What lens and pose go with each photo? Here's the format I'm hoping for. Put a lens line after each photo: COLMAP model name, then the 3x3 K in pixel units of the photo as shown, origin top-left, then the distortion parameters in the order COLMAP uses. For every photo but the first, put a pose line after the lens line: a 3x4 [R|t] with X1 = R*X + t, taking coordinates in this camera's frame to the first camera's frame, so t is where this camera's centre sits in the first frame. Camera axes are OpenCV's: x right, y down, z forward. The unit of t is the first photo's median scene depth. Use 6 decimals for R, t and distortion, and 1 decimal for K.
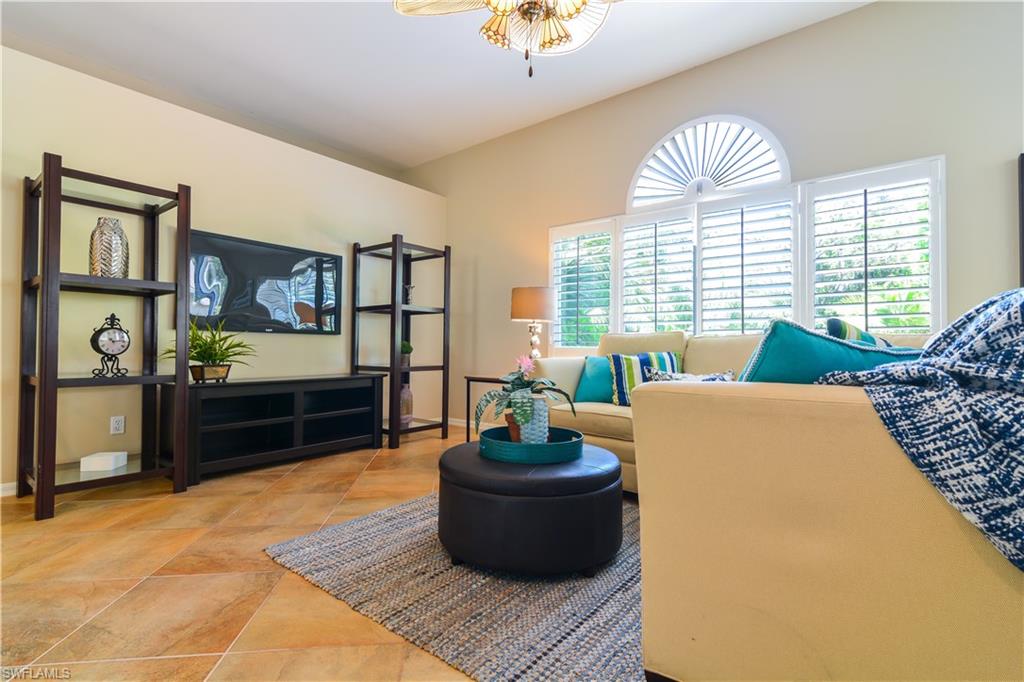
lens RADIAL K [[481.8, 0, 509.4], [0, 481.8, 338.2], [0, 0, 1]] dist [0.022501, -0.008438]
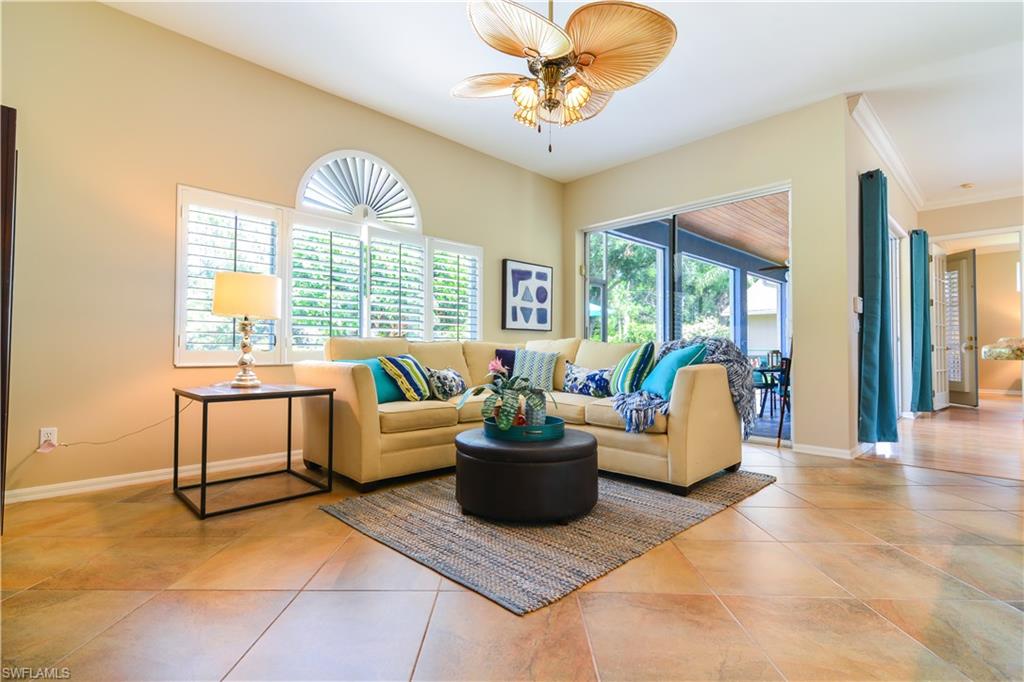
lens RADIAL K [[481.8, 0, 509.4], [0, 481.8, 338.2], [0, 0, 1]] dist [0.022501, -0.008438]
pose [[0.116108, 0.021606, 0.993002, -0.763114], [-0.021562, 0.999583, -0.019228, 0.004935], [-0.993003, -0.019178, 0.116525, 0.556309]]
